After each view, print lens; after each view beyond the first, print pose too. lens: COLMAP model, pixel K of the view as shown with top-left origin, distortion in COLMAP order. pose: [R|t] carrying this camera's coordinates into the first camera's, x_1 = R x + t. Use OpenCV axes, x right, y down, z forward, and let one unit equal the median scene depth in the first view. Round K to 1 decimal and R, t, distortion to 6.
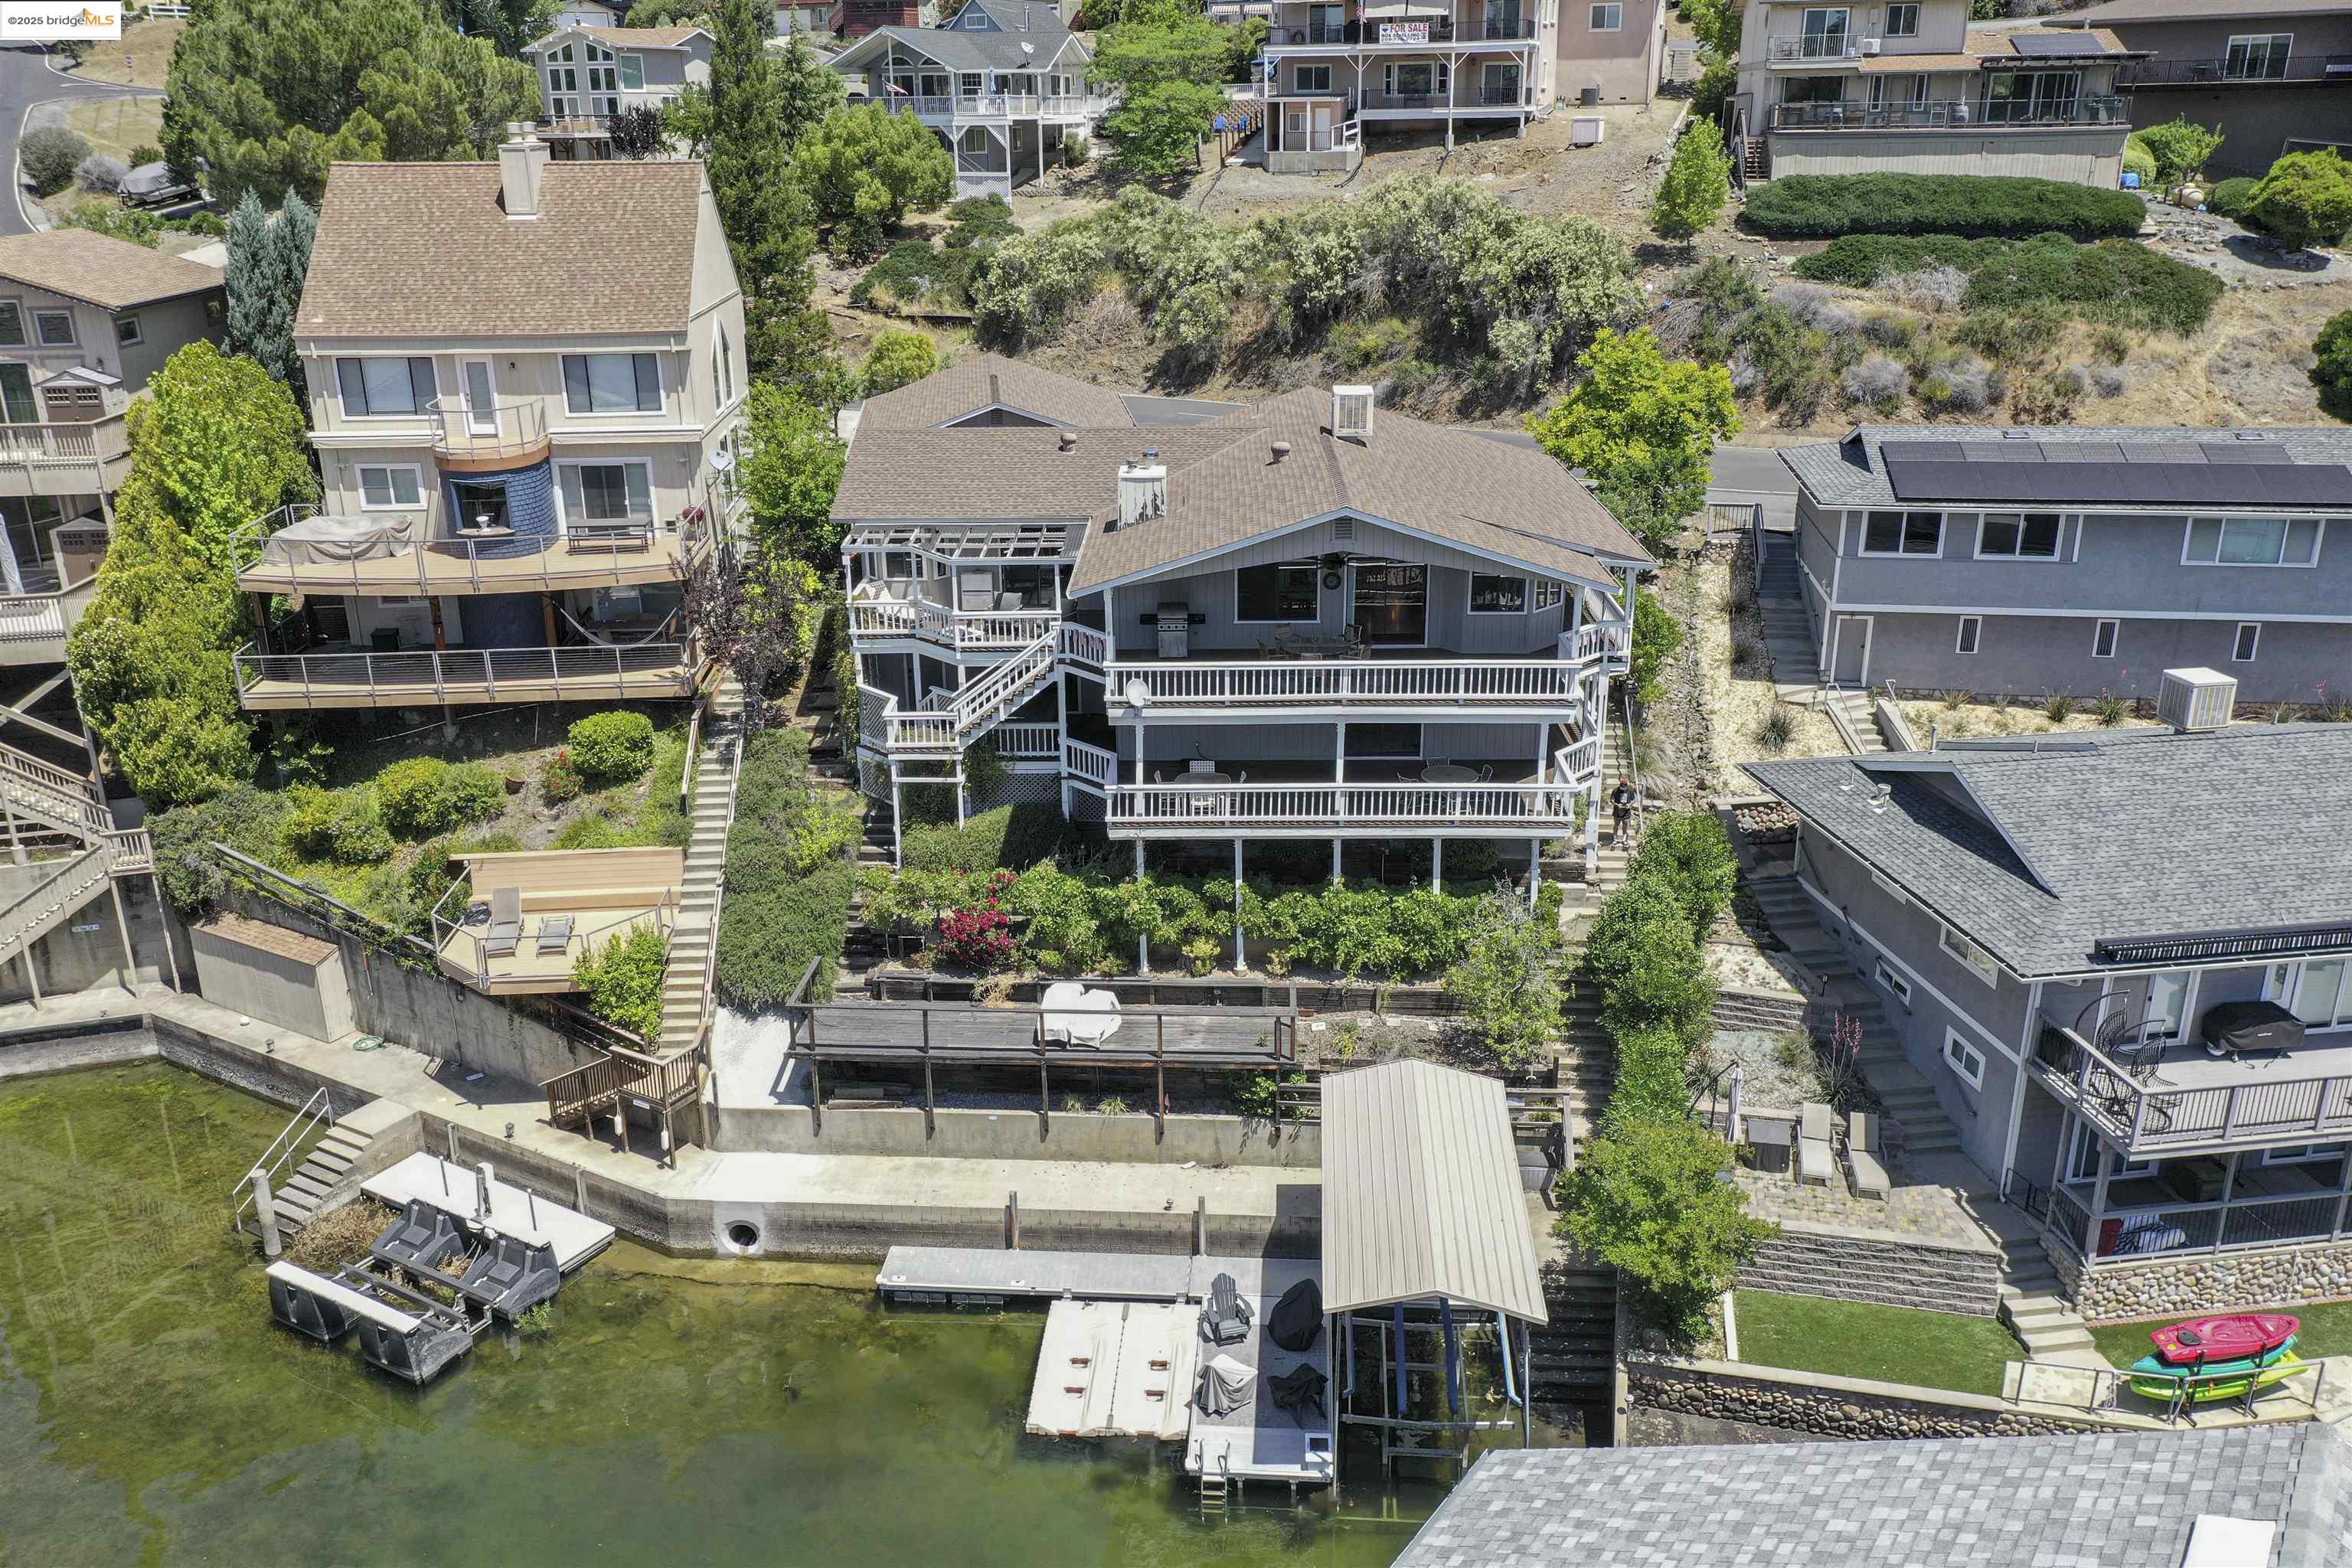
lens RADIAL K [[1876.2, 0, 1179.6], [0, 1876.2, 787.0], [0, 0, 1]] dist [0.029371, -0.010090]
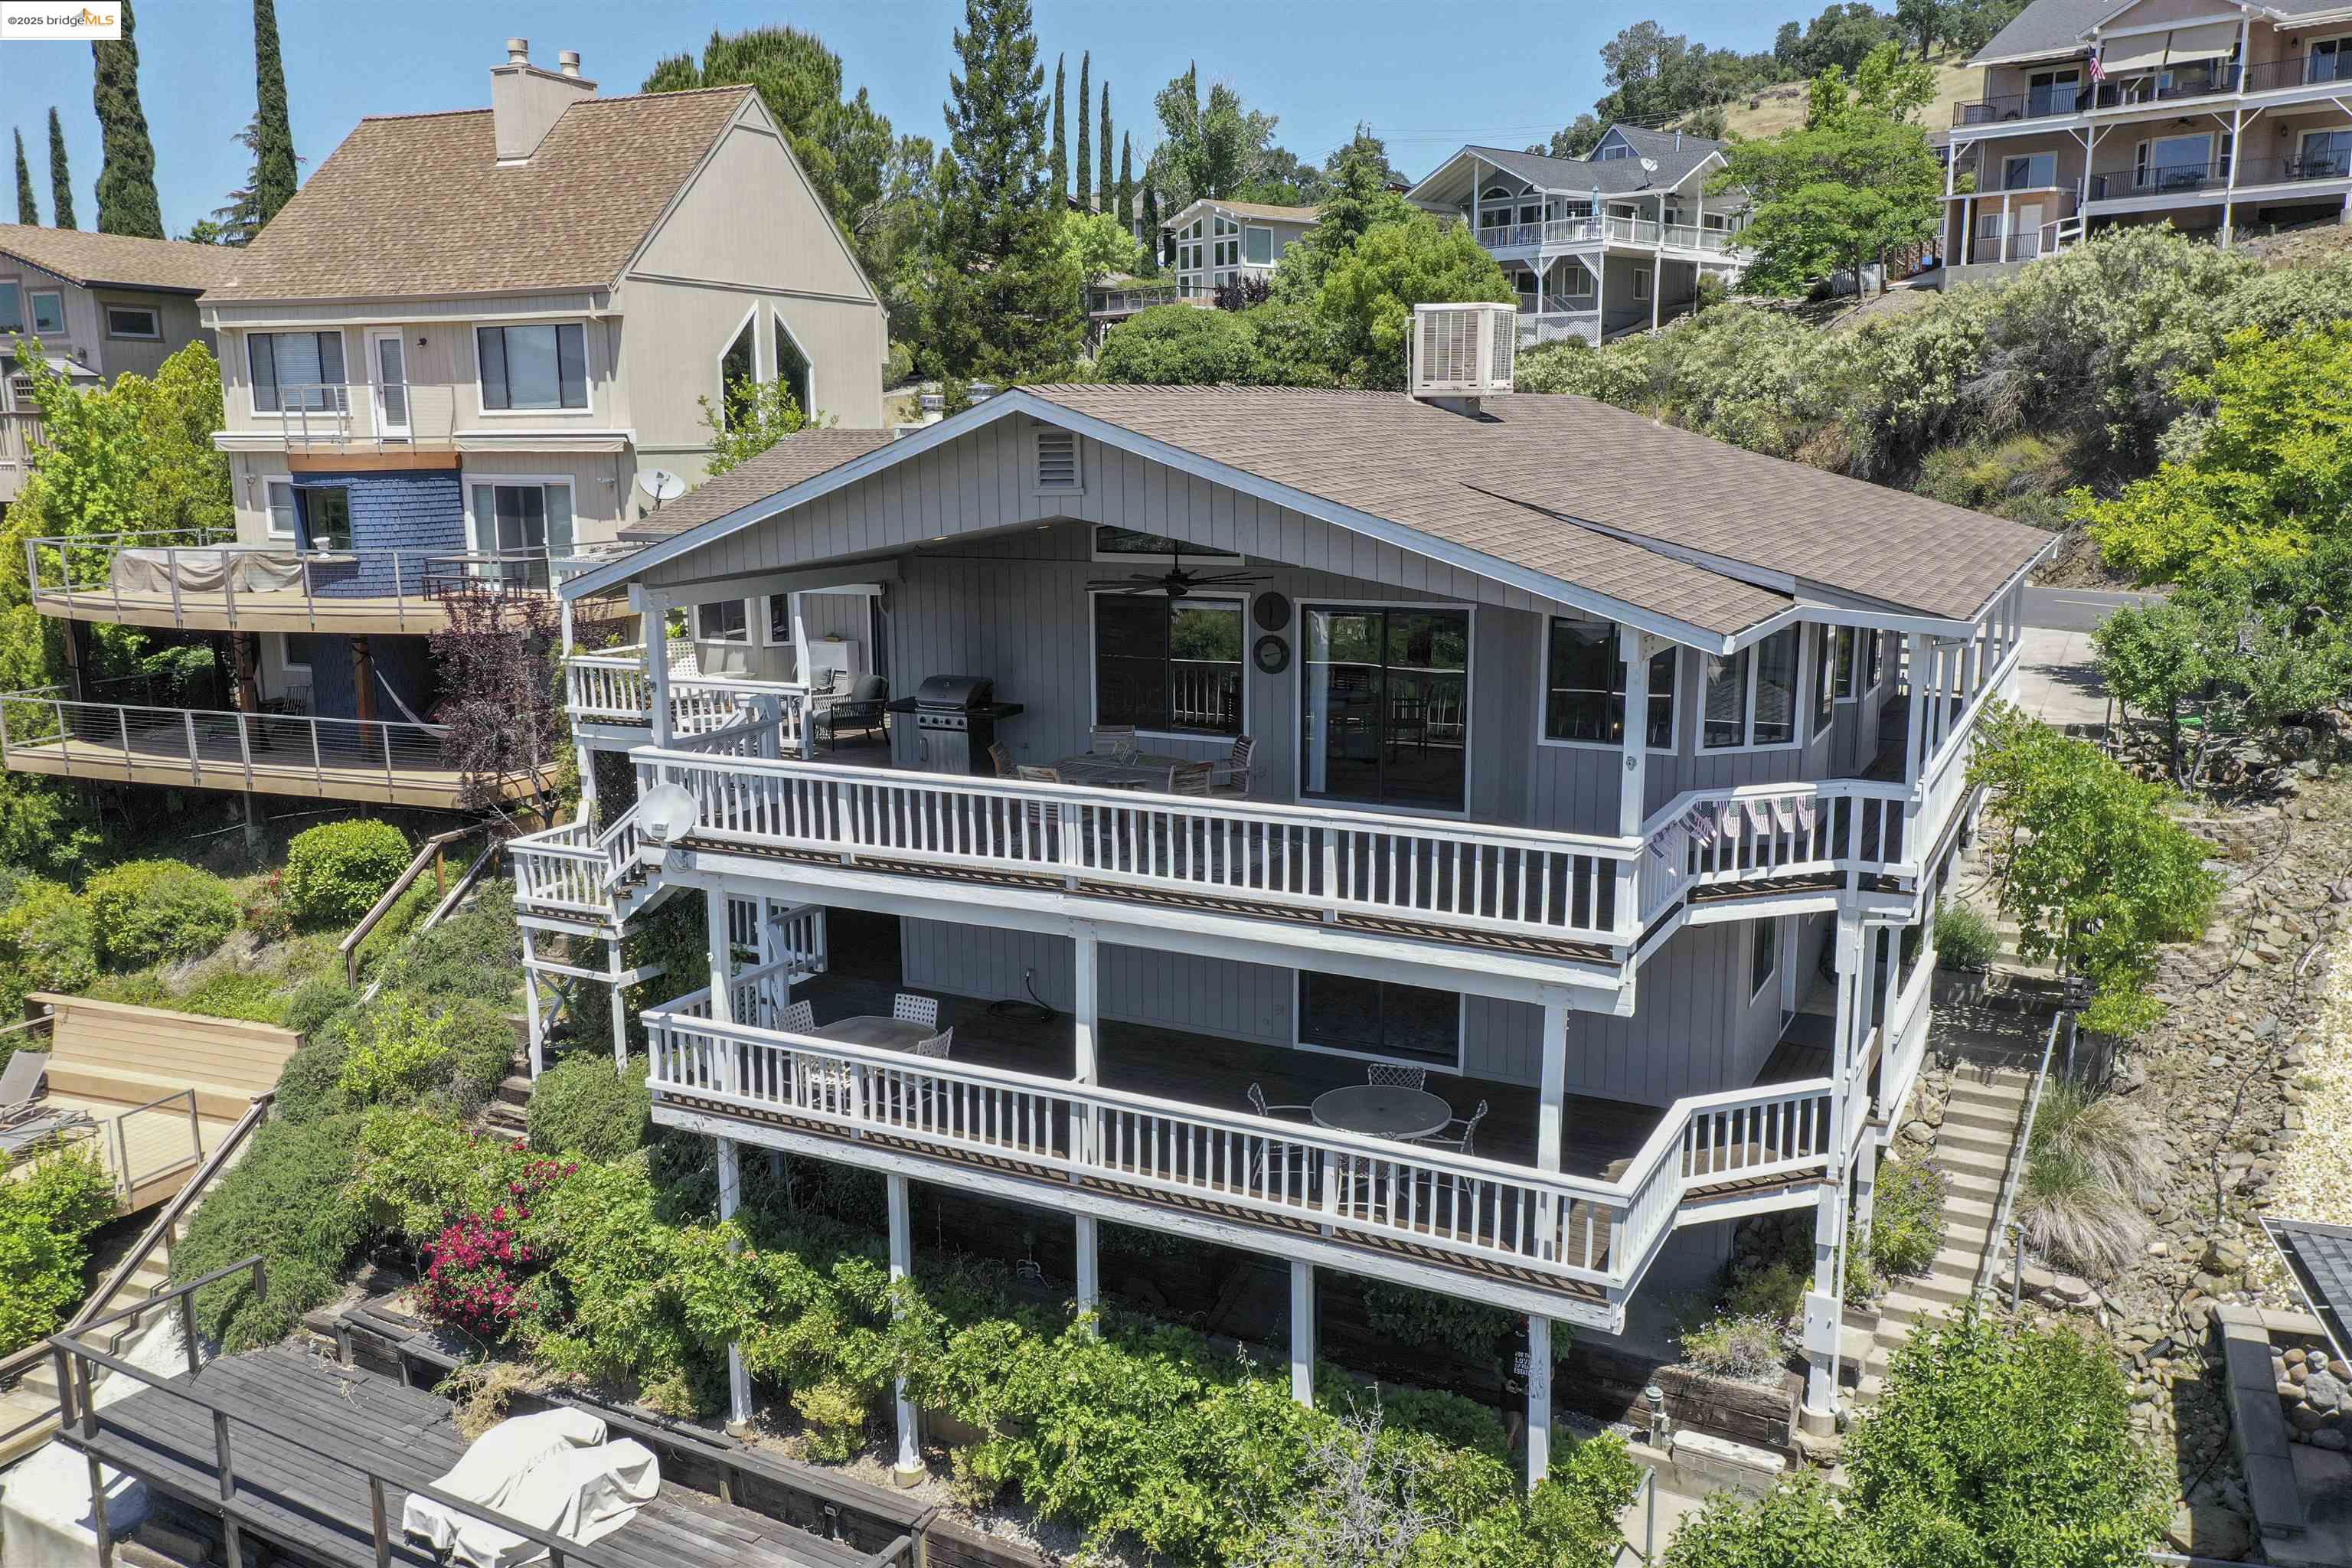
lens RADIAL K [[1876.2, 0, 1165.2], [0, 1876.2, 783.3], [0, 0, 1]] dist [0.029371, -0.010090]
pose [[0.894356, 0.087503, -0.438715, 0.229610], [-0.153259, 0.981270, -0.116712, -0.017631], [0.420285, 0.171619, 0.891015, 0.505378]]
